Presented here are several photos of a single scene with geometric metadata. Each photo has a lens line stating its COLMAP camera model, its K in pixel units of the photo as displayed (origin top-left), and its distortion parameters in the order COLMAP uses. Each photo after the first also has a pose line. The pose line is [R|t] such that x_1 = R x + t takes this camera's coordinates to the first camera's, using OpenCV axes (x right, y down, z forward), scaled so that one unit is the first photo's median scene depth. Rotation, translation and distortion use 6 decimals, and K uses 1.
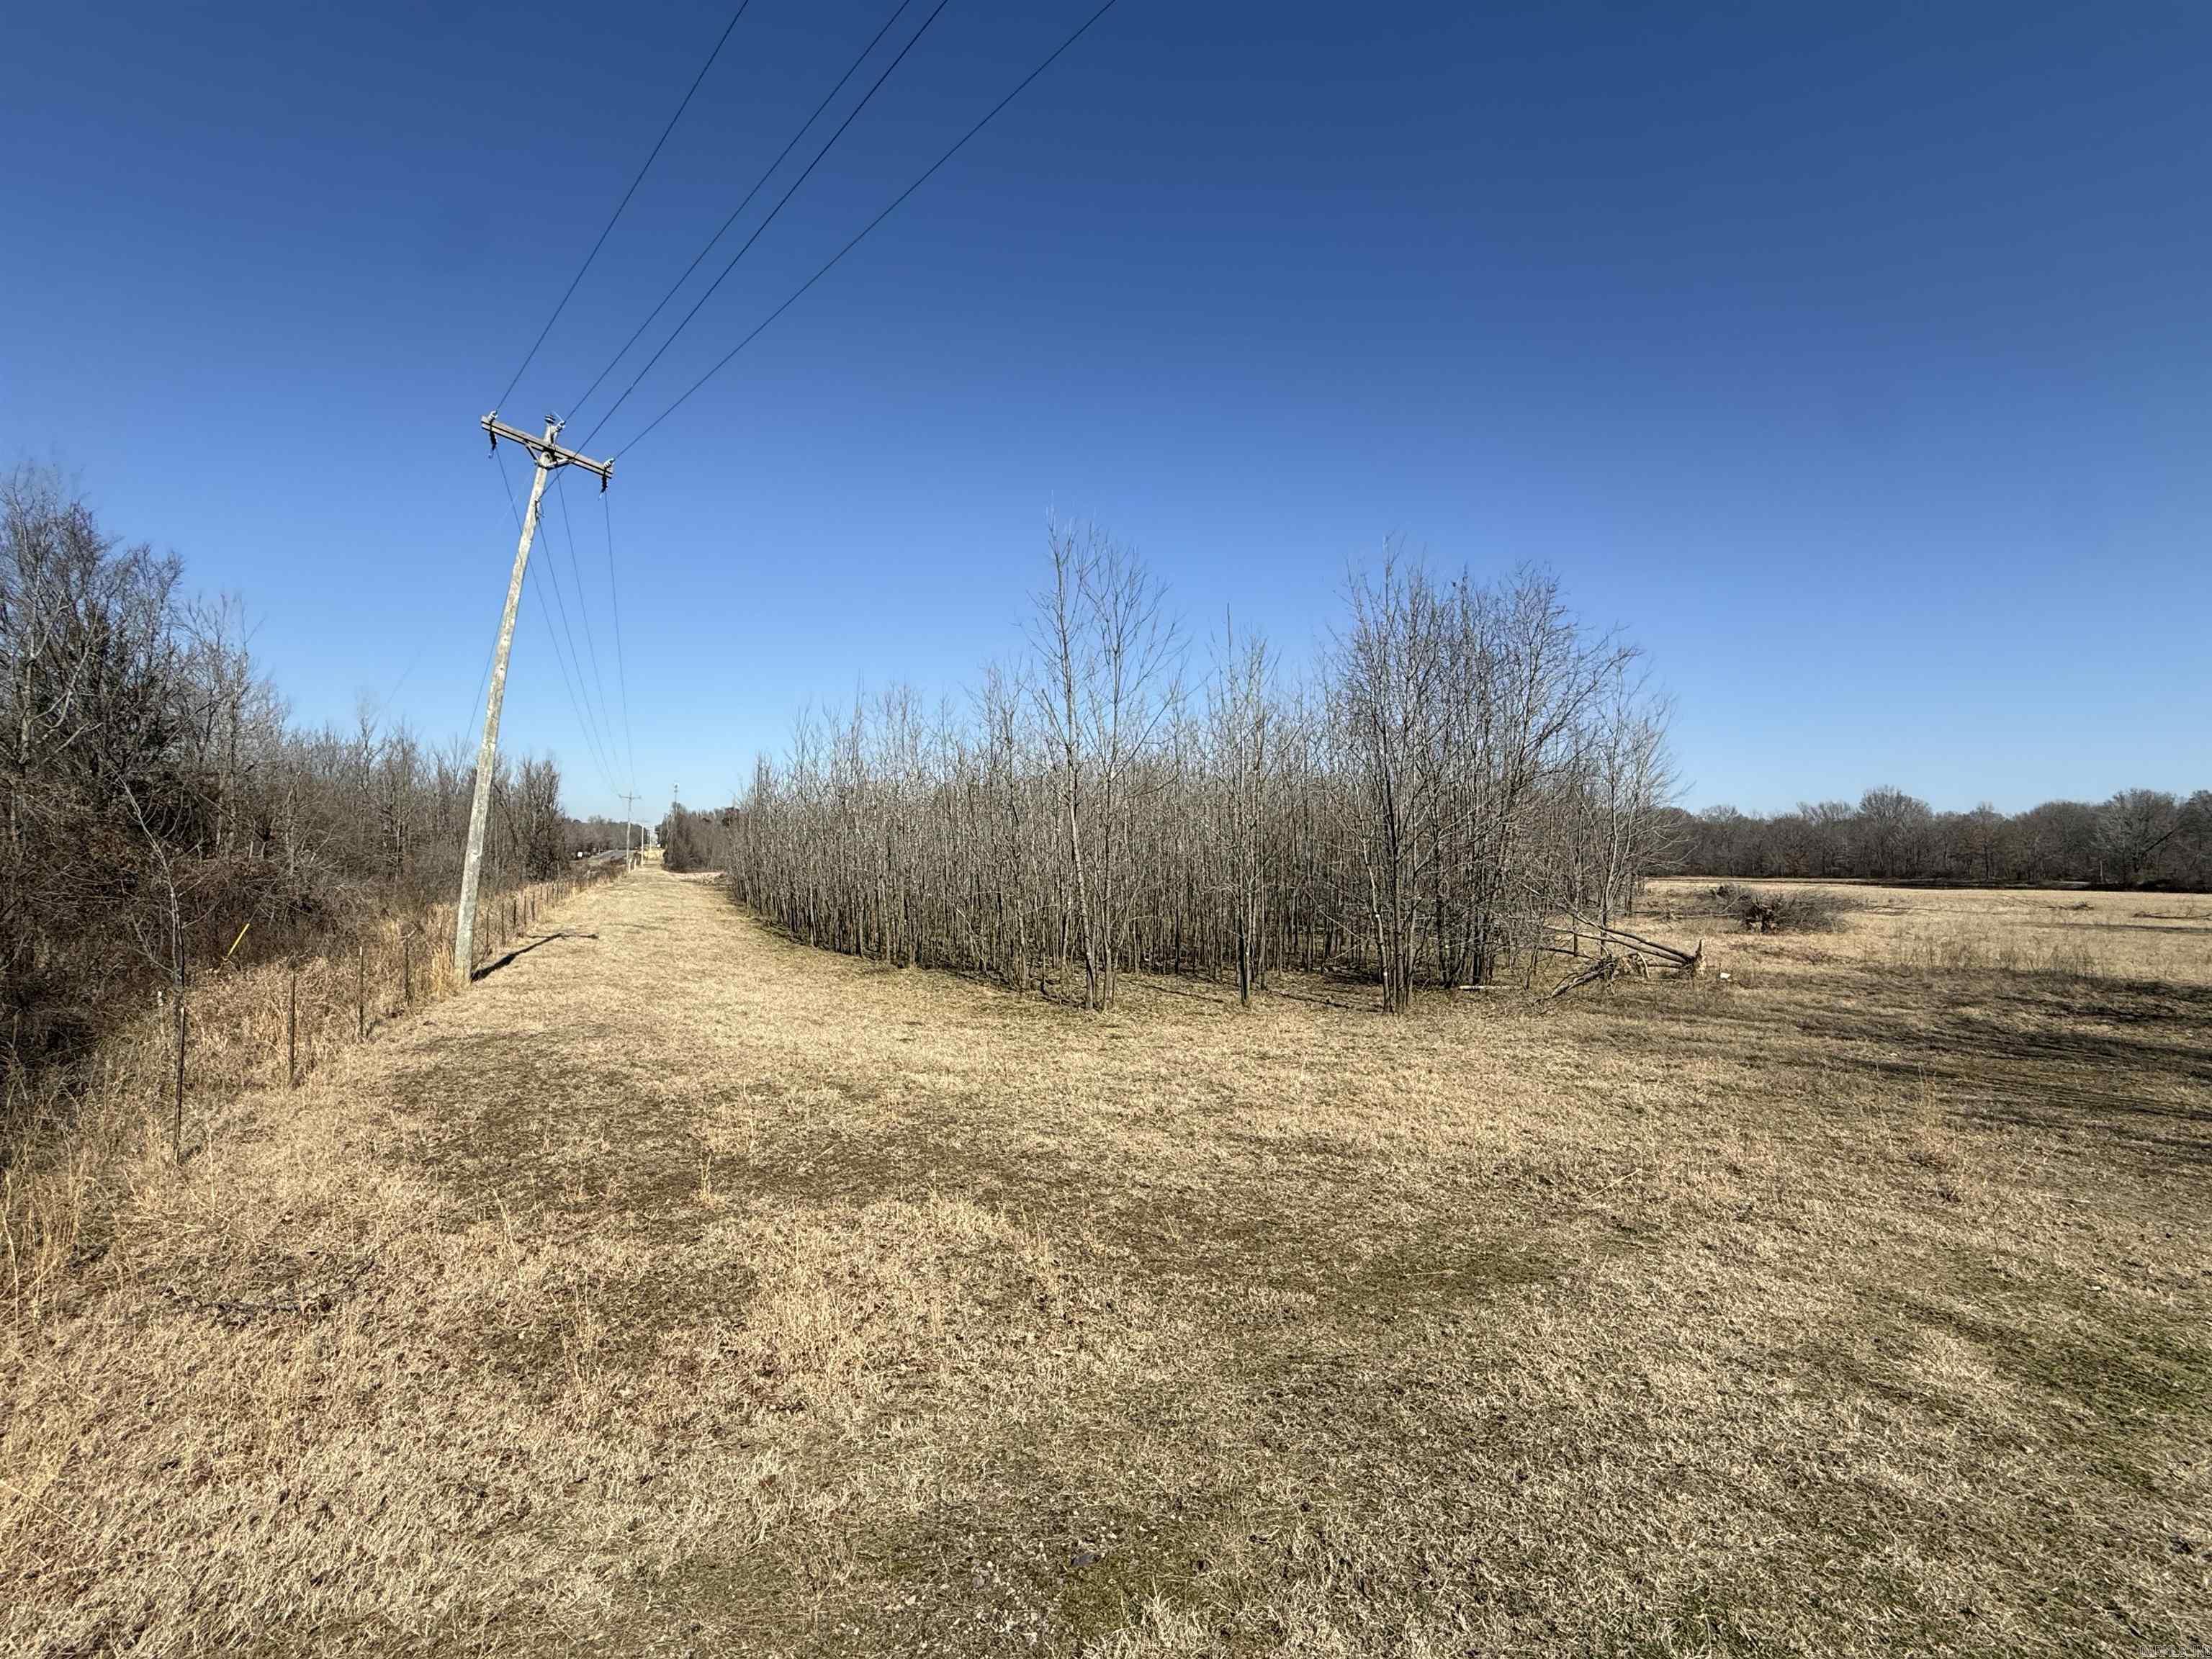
lens RADIAL K [[996.4, 0, 1108.2], [0, 996.4, 833.3], [0, 0, 1]] dist [0.003462, 0.000092]
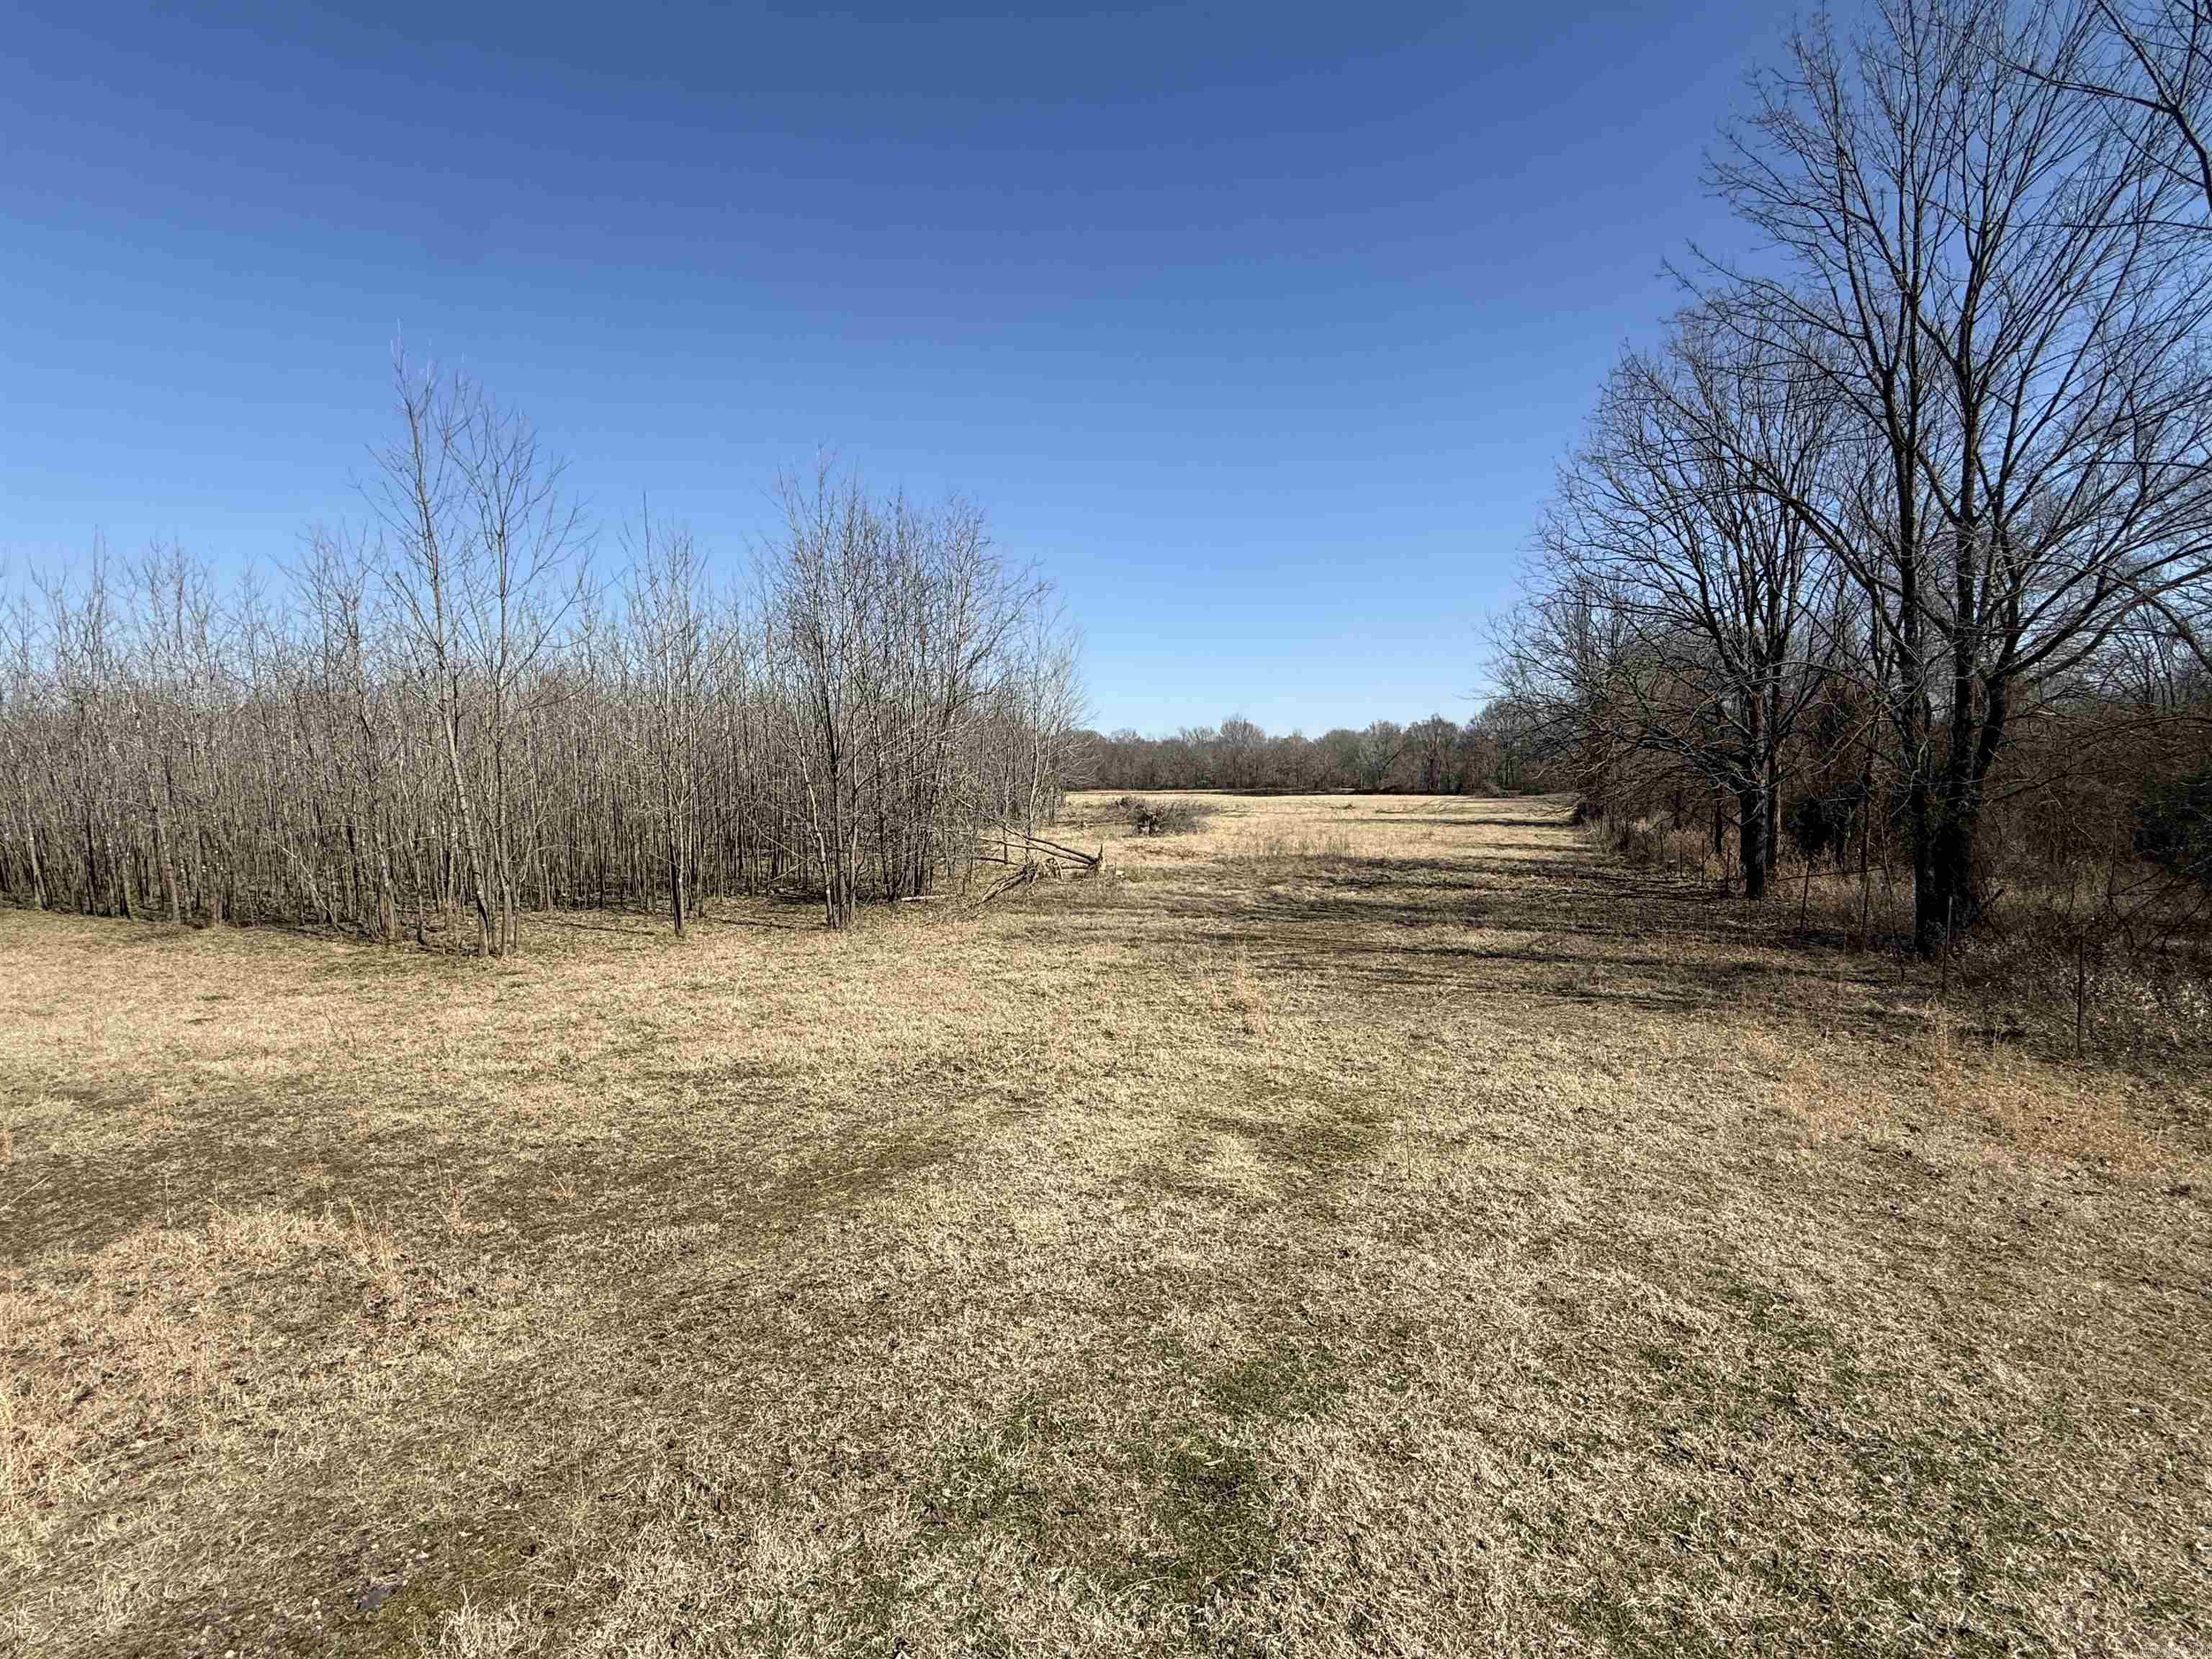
lens RADIAL K [[996.4, 0, 1097.1], [0, 996.4, 833.4], [0, 0, 1]] dist [0.003462, 0.000092]
pose [[0.866634, -0.040838, 0.497270, 0.018053], [0.000779, 0.996754, 0.080499, 0.002258], [-0.498944, -0.069375, 0.863853, 0.001213]]
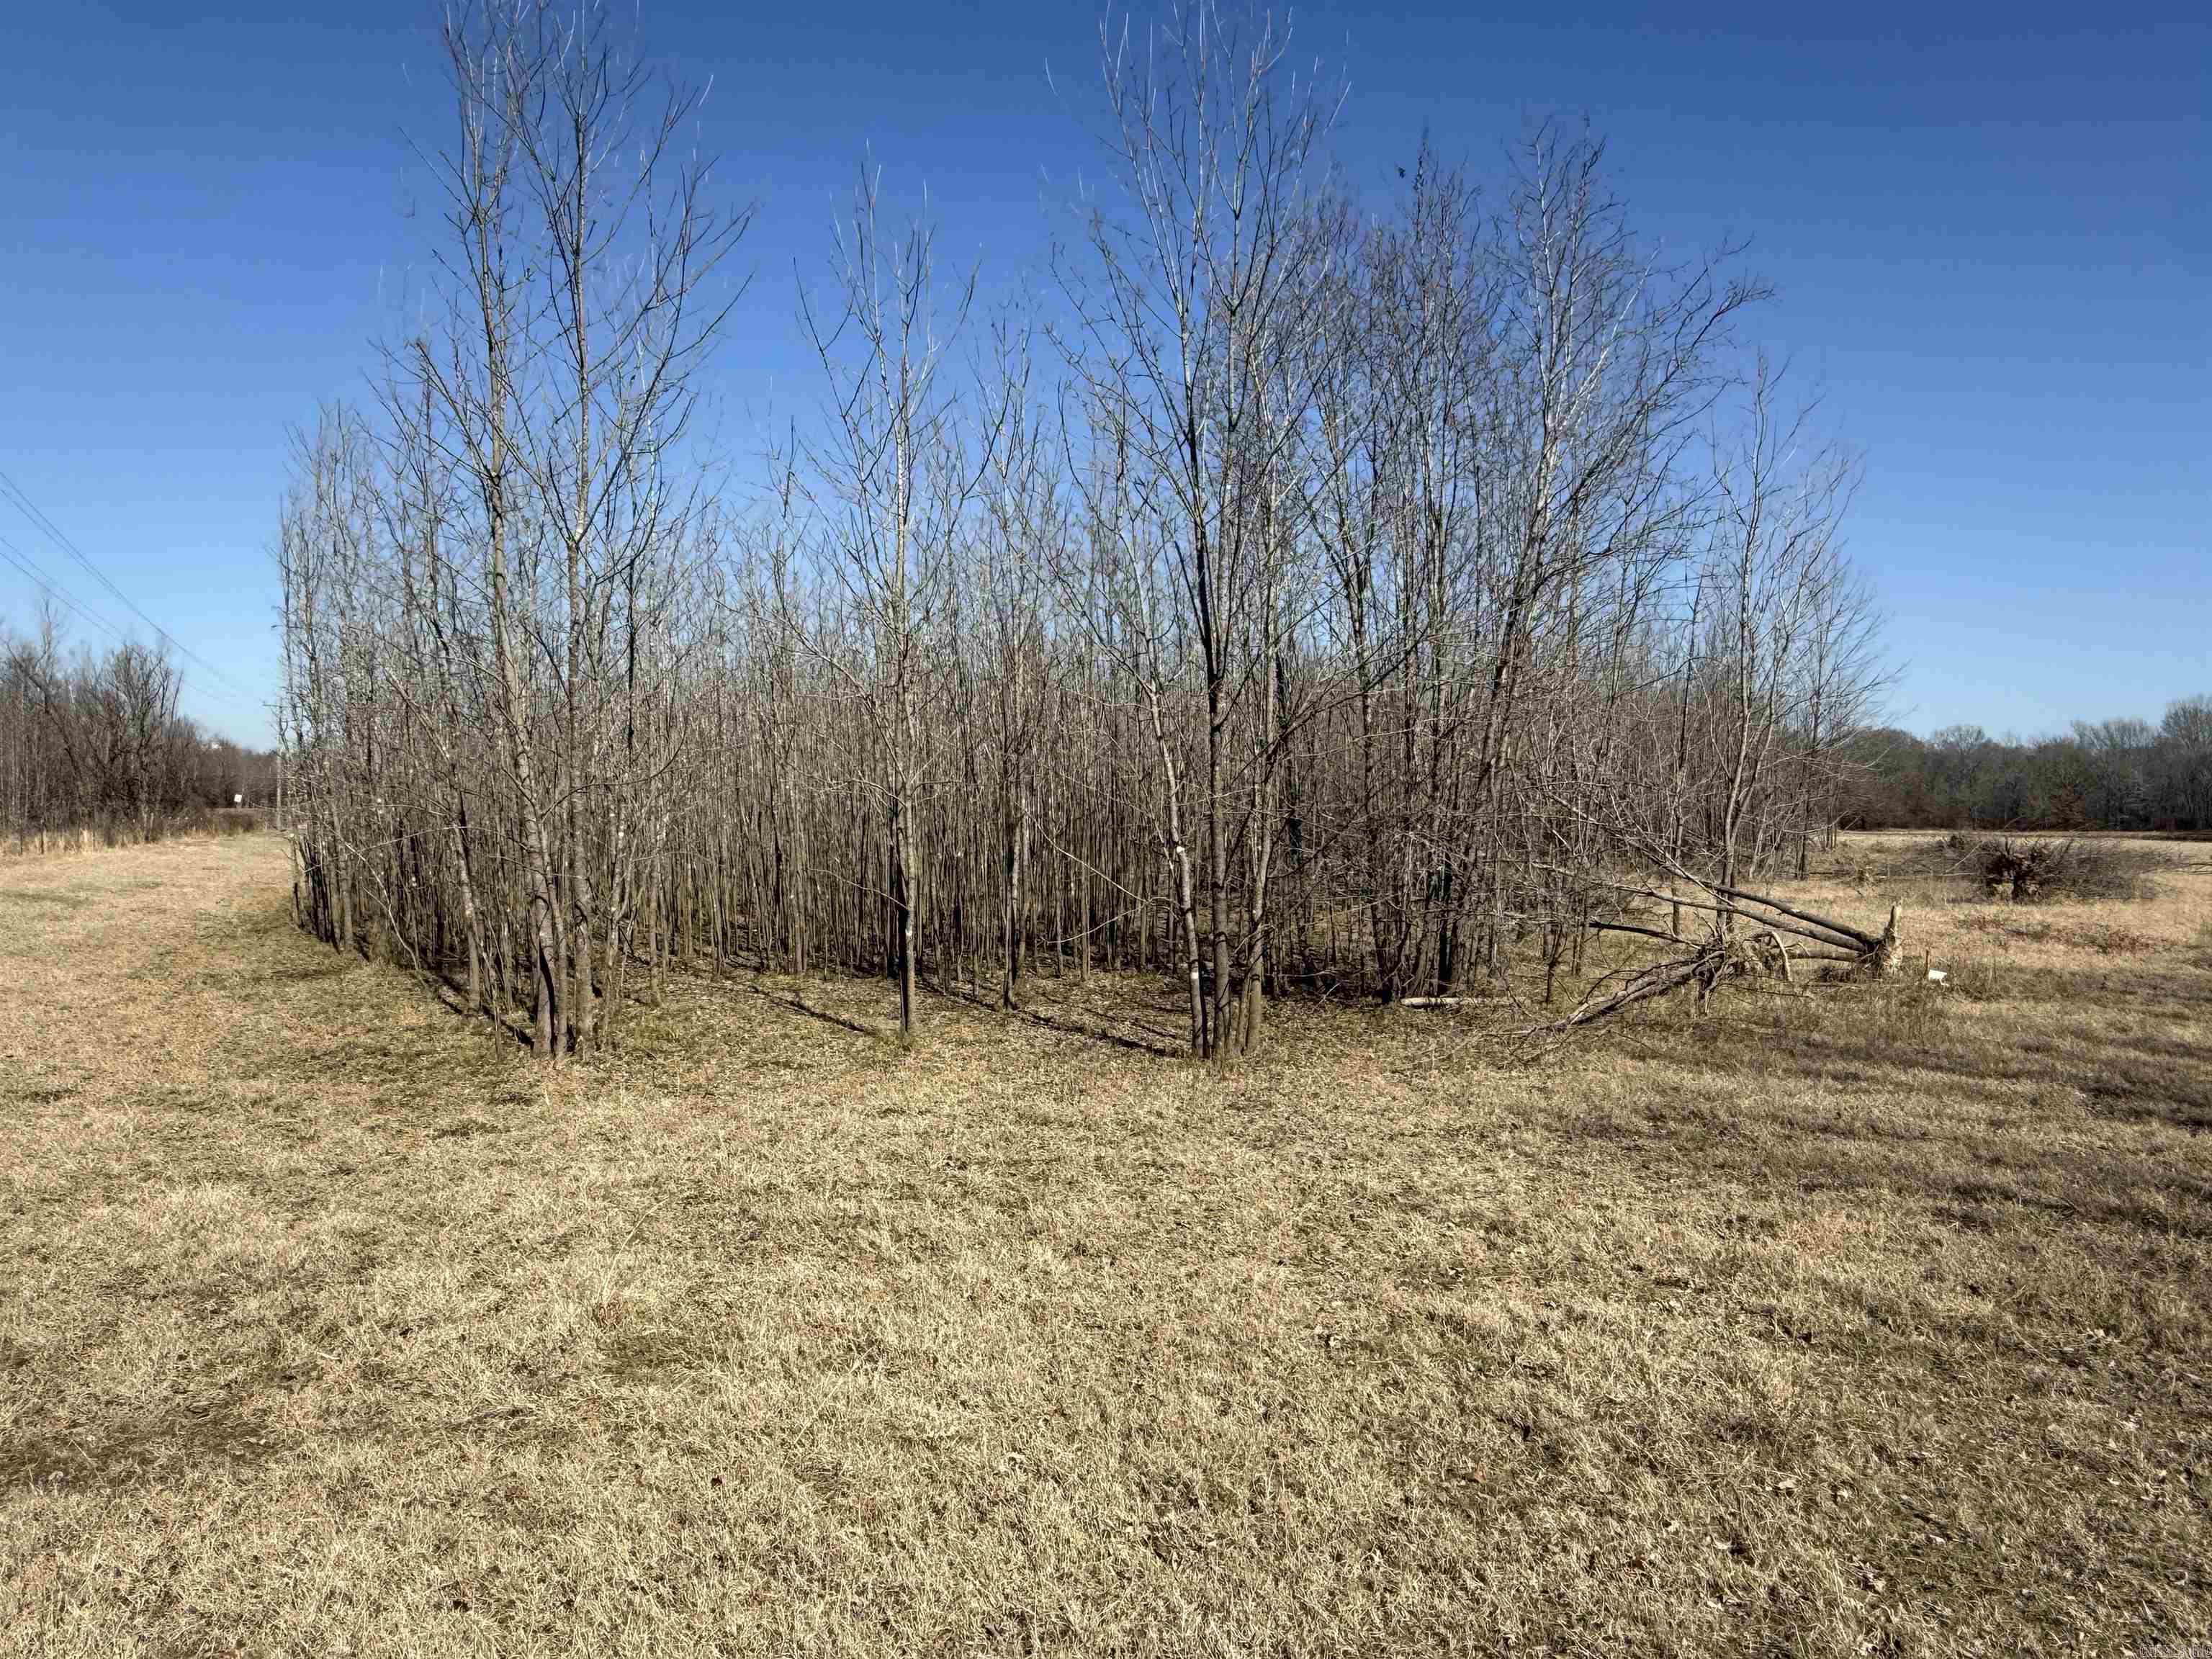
lens RADIAL K [[1452.1, 0, 1115.6], [0, 1452.1, 833.0], [0, 0, 1]] dist [0.002364, 0.002096]
pose [[0.999706, -0.002336, 0.024115, 0.255133], [0.001327, 0.999127, 0.041748, 0.054262], [-0.024191, -0.041703, 0.998837, 0.382850]]
